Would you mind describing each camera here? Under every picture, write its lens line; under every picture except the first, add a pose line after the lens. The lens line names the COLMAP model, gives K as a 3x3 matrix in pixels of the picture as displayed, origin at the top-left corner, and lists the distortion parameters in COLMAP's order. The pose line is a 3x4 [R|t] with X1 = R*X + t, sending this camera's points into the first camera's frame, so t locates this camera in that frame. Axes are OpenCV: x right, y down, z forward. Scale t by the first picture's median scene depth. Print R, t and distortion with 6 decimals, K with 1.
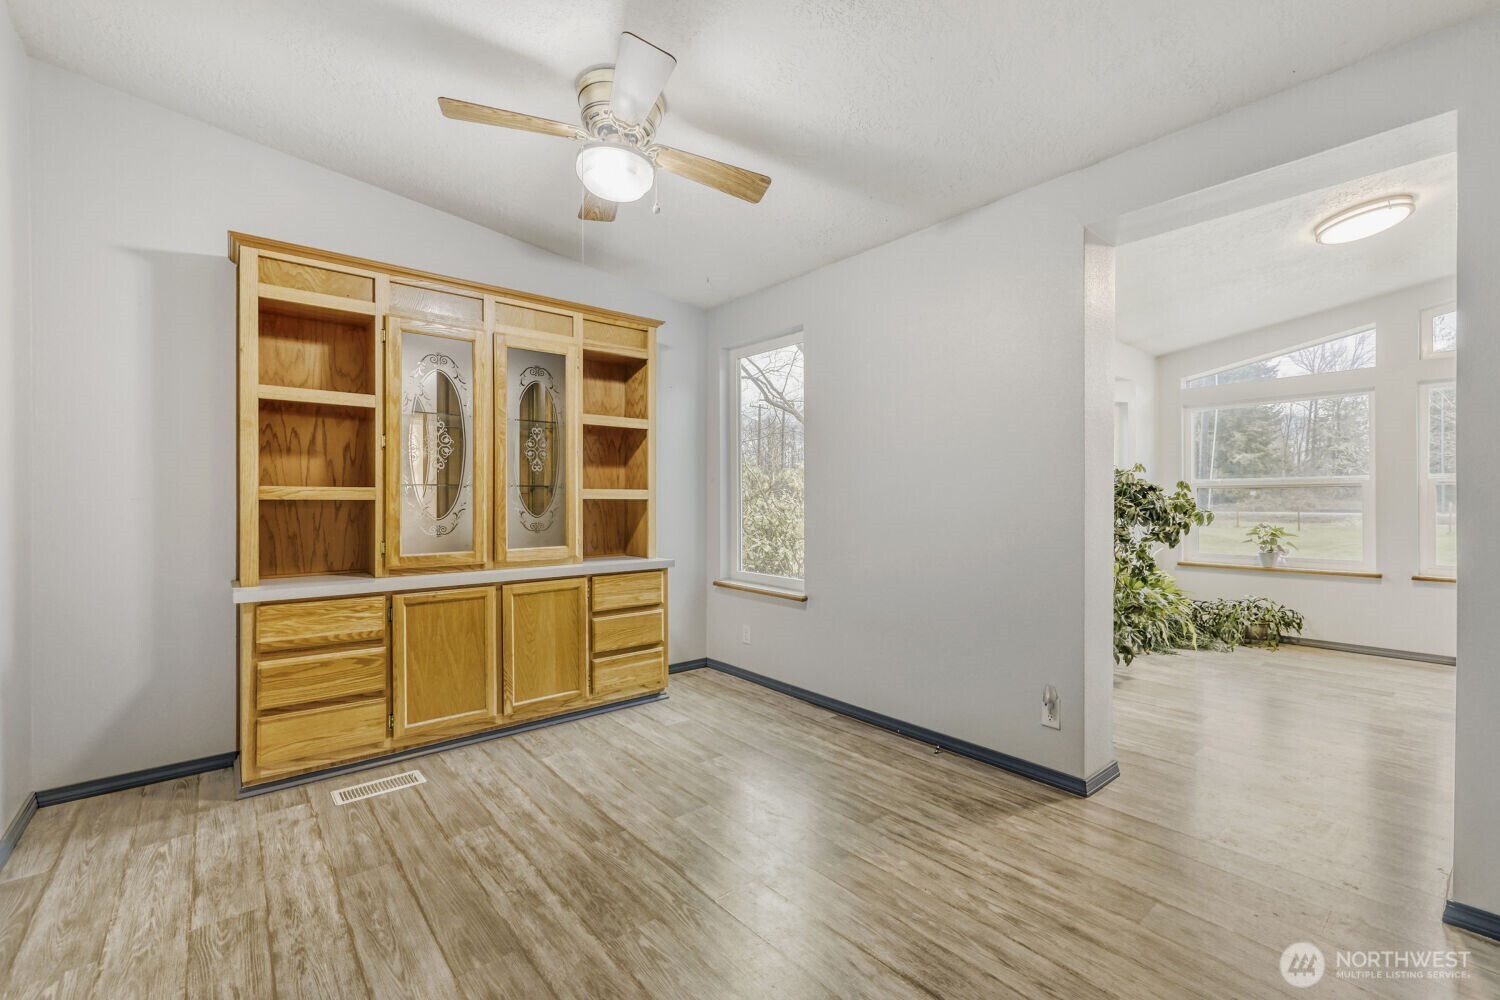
lens RADIAL K [[616.5, 0, 750.0], [0, 616.5, 500.0], [0, 0, 1]] dist [-0.021472, 0.000134]
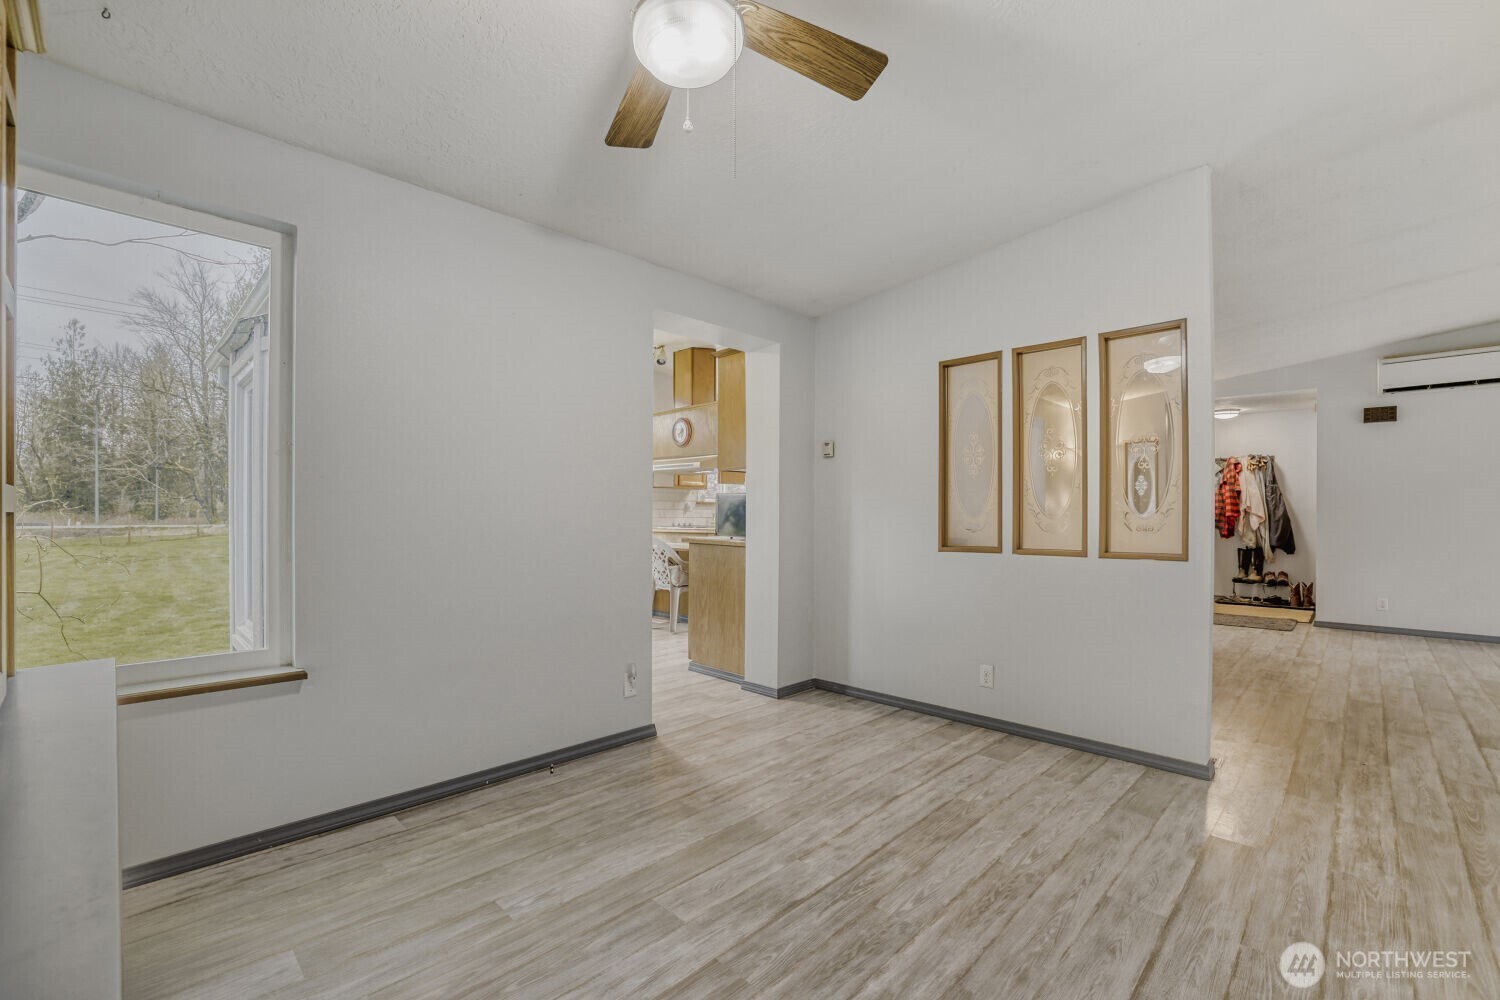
lens RADIAL K [[645.4, 0, 757.5], [0, 645.4, 494.6], [0, 0, 1]] dist [-0.046578, 0.009506]
pose [[-0.085800, 0.022829, 0.996051, -1.106505], [0.000542, 0.999738, -0.022866, -0.004065], [-0.996312, -0.001422, -0.085790, 1.148299]]
